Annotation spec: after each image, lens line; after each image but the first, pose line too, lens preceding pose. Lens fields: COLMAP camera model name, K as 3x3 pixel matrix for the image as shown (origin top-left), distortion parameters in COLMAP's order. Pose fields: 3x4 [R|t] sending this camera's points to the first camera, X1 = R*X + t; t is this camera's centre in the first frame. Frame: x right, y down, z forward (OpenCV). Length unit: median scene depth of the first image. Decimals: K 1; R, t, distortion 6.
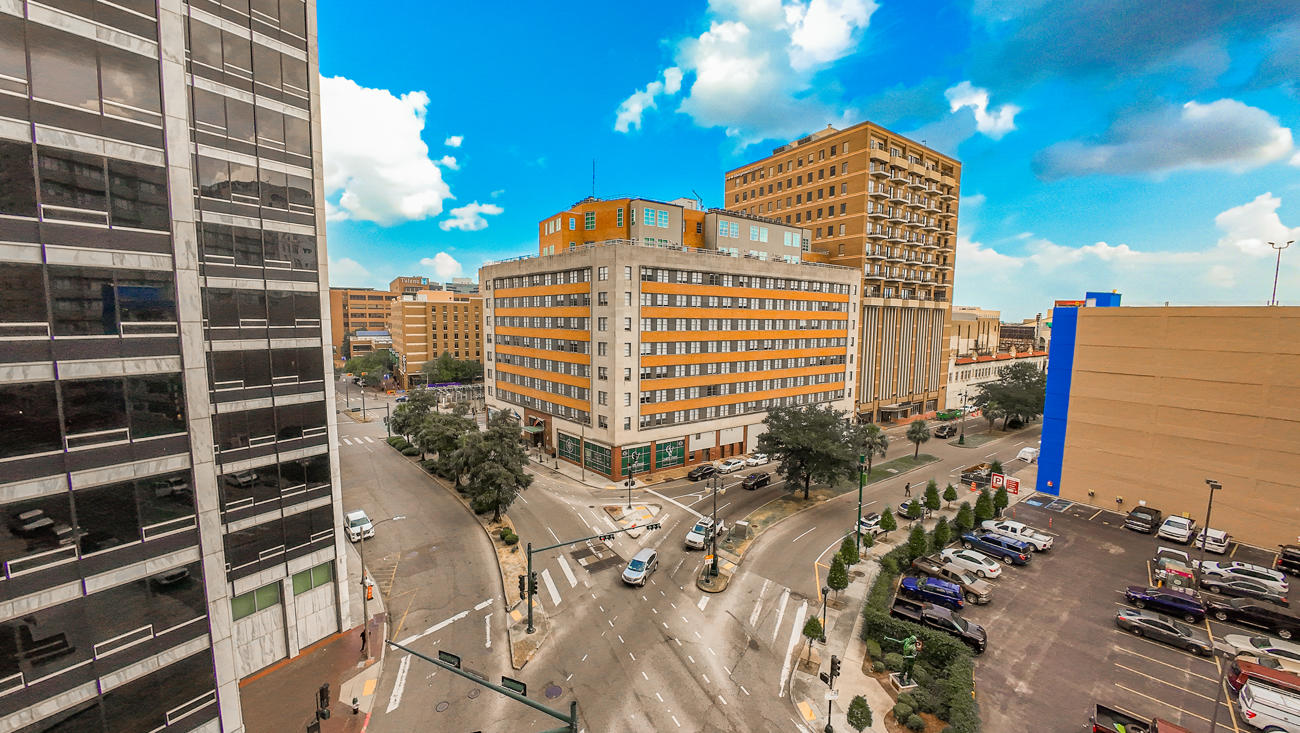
lens RADIAL K [[464.6, 0, 650.0], [0, 464.6, 366.5], [0, 0, 1]] dist [-0.020475, 0.000070]
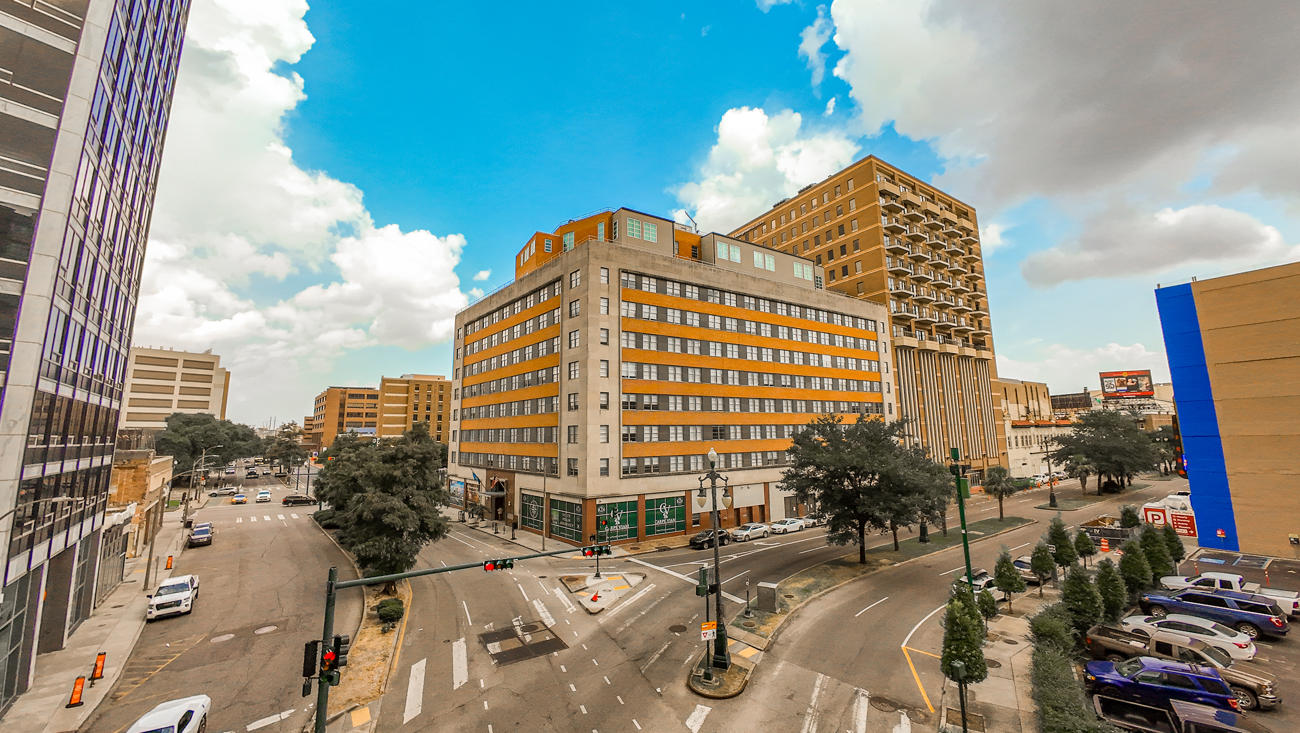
lens RADIAL K [[464.6, 0, 650.0], [0, 464.6, 366.5], [0, 0, 1]] dist [-0.020475, 0.000070]
pose [[0.999142, -0.027876, -0.030627, 0.048223], [0.019410, 0.968489, -0.248299, 0.143321], [0.036583, 0.247492, 0.968199, 0.228640]]
